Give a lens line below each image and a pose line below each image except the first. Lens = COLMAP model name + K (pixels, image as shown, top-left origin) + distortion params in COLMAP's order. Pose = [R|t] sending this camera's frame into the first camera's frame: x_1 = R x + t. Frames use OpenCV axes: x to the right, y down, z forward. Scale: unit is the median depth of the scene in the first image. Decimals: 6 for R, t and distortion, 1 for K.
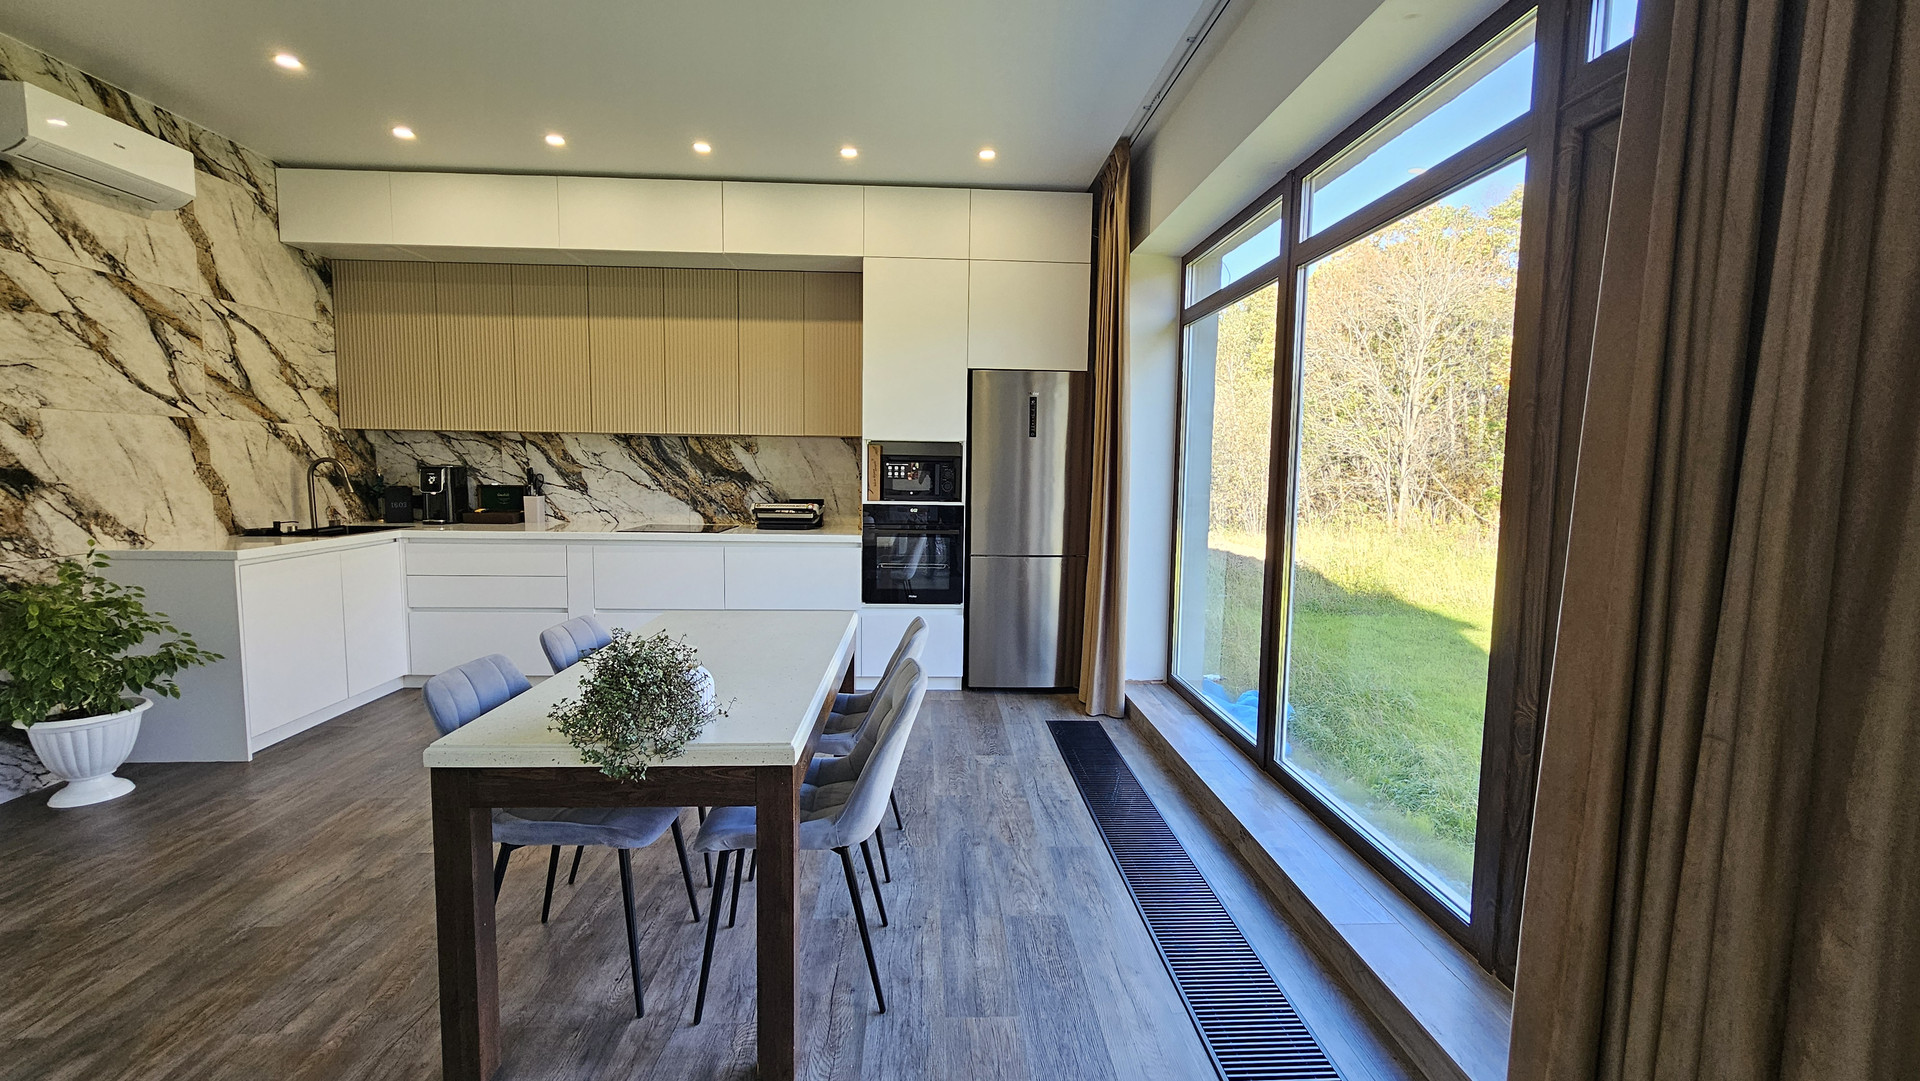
lens RADIAL K [[789.1, 0, 960.0], [0, 789.1, 540.5], [0, 0, 1]] dist [0.000468, 0.000423]
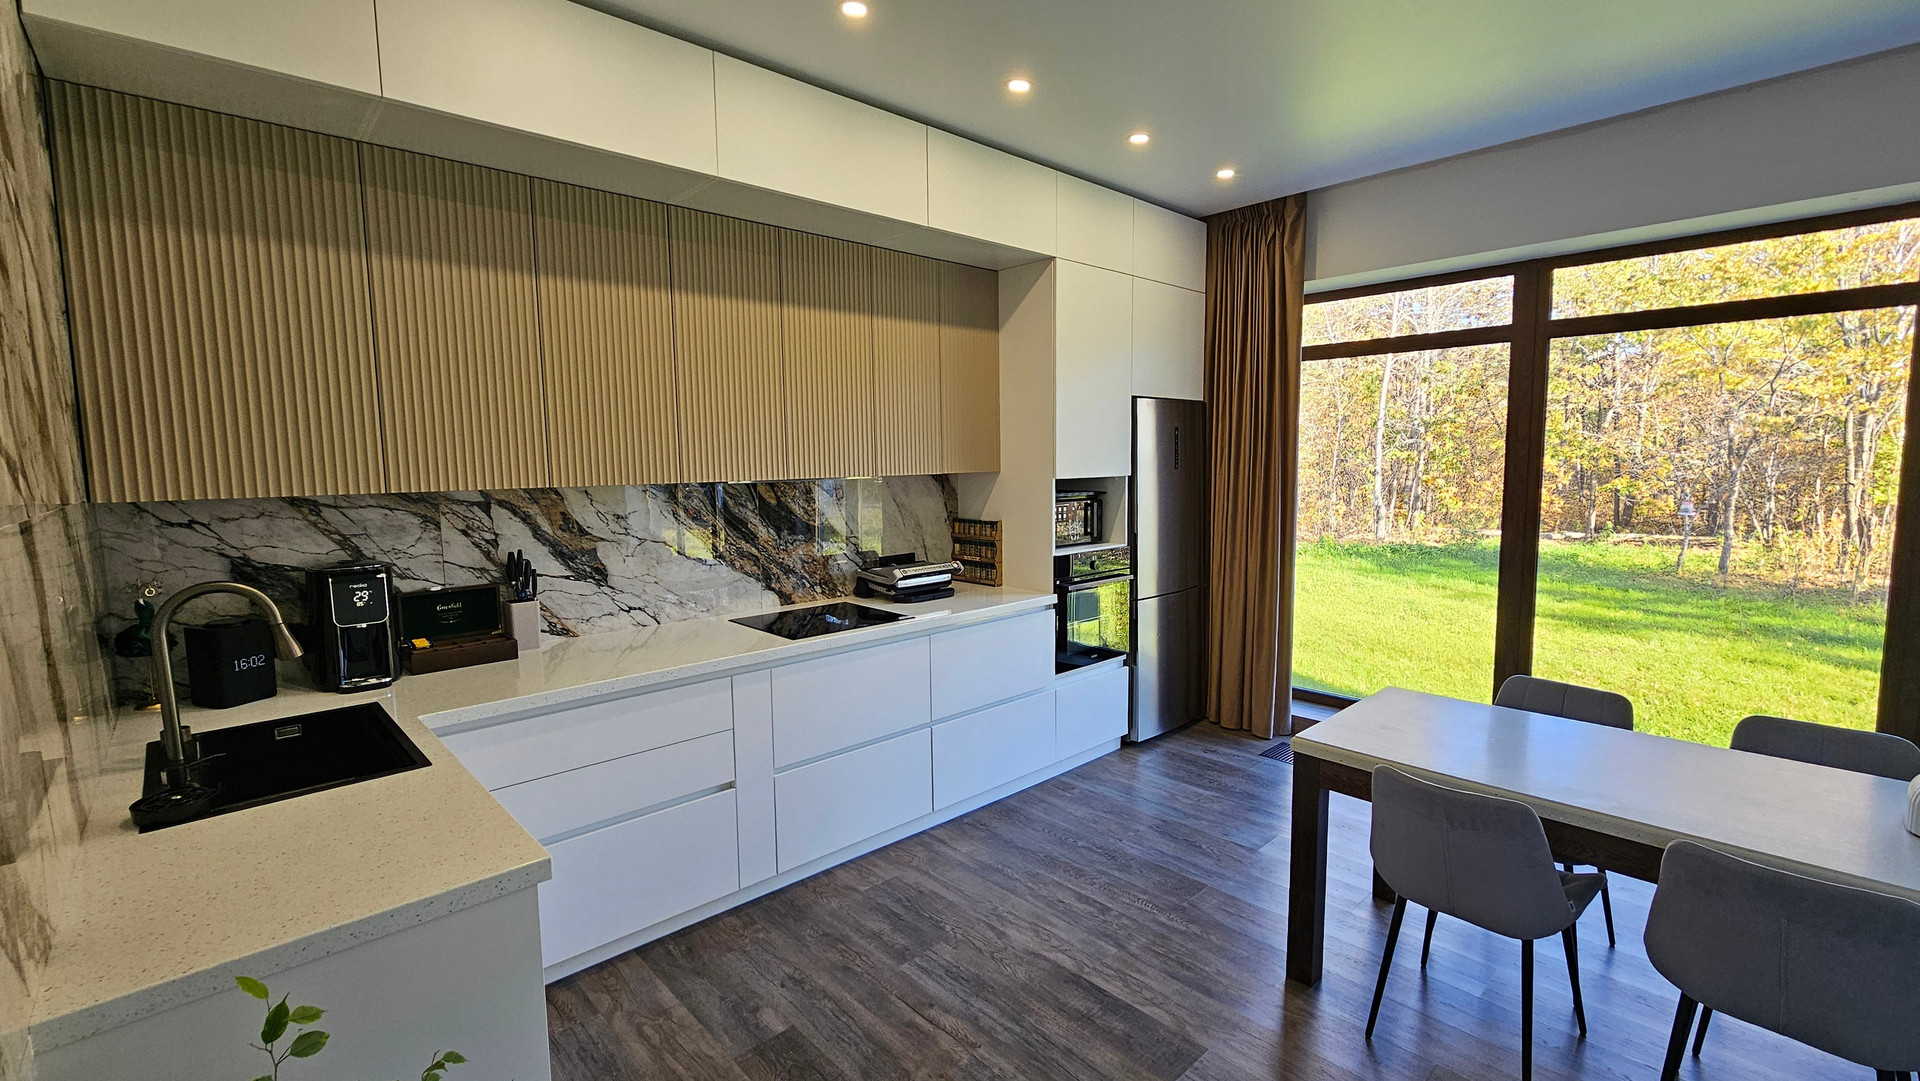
lens RADIAL K [[810.3, 0, 960.0], [0, 810.3, 540.5], [0, 0, 1]] dist [-0.001130, -0.000214]
pose [[0.760799, -0.091371, 0.642524, -0.703010], [0.085740, 0.995512, 0.040046, -0.099754], [-0.643299, 0.024623, 0.765219, 0.391339]]
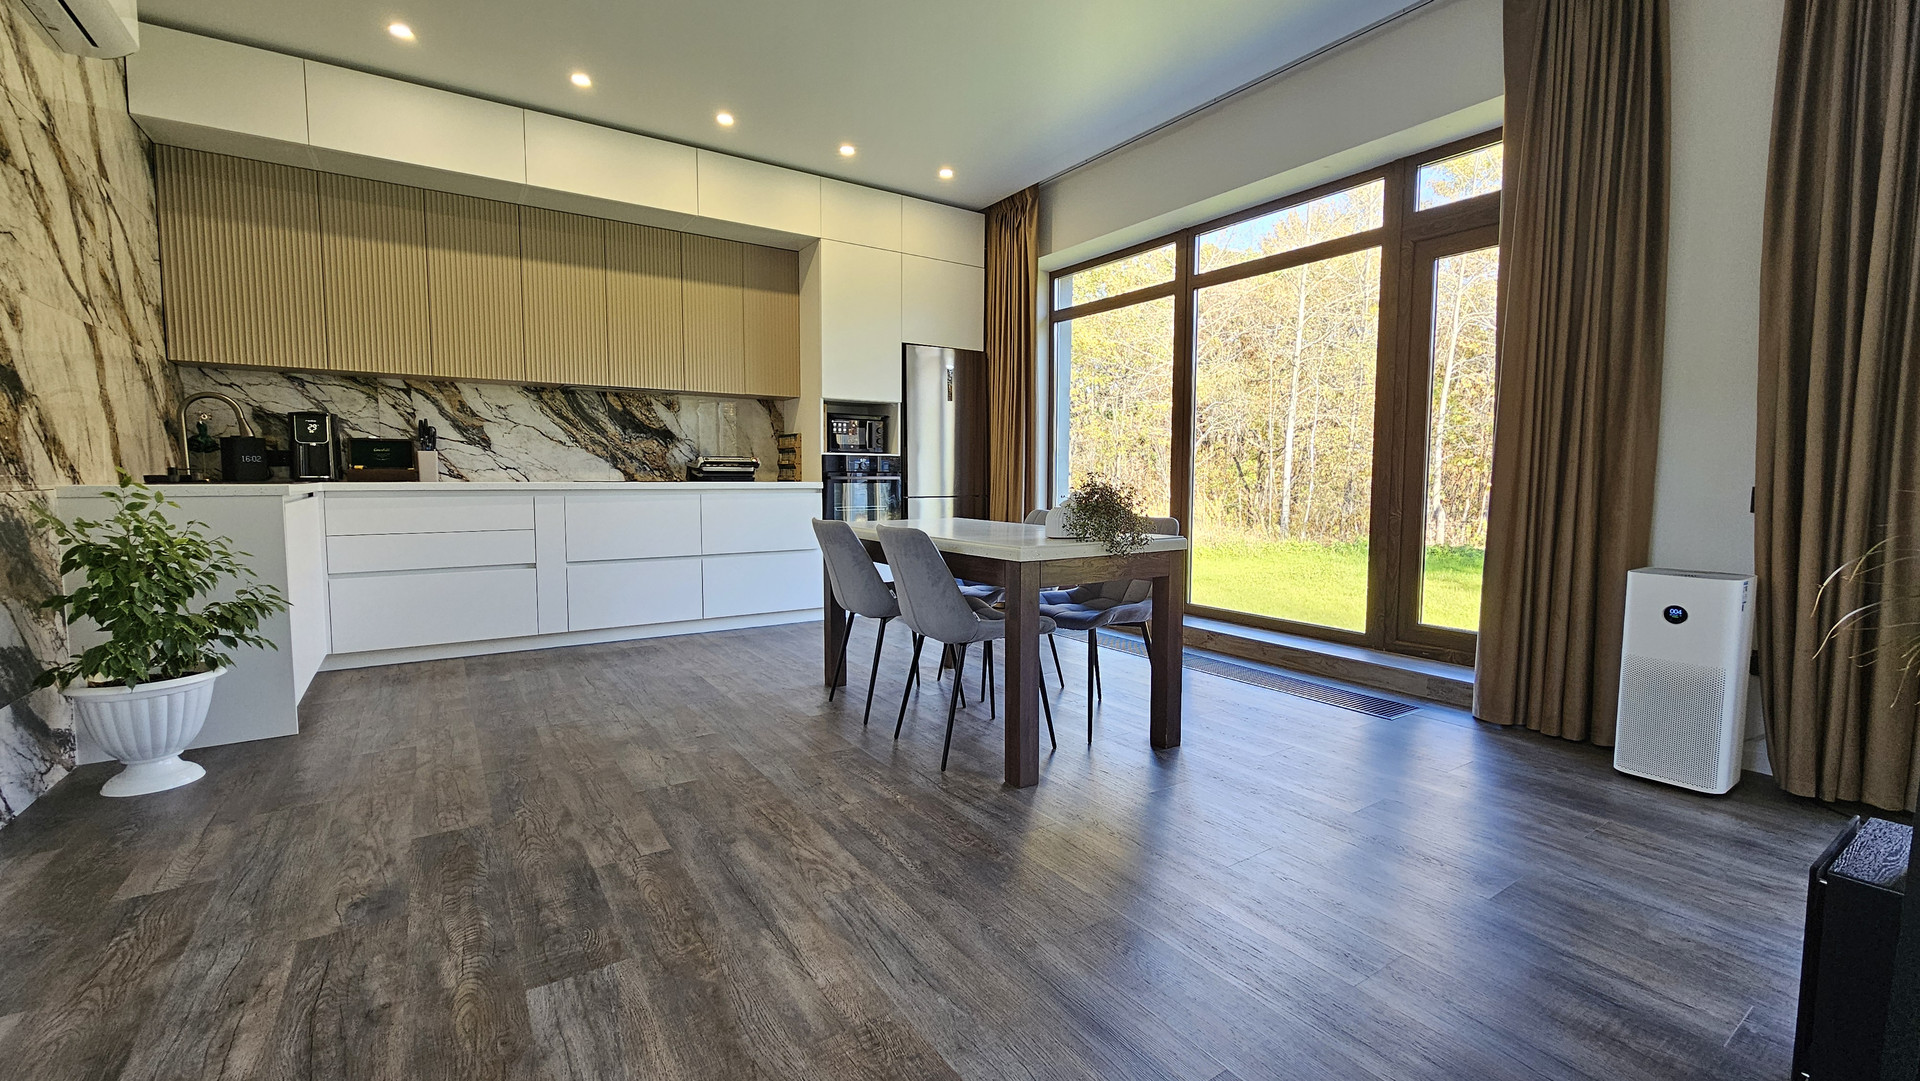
lens RADIAL K [[789.1, 0, 960.0], [0, 789.1, 540.5], [0, 0, 1]] dist [0.000468, 0.000423]
pose [[0.859311, -0.052931, 0.508707, -0.508557], [0.057589, 0.998319, 0.006595, 0.076993], [-0.508201, 0.023629, 0.860914, -0.073236]]
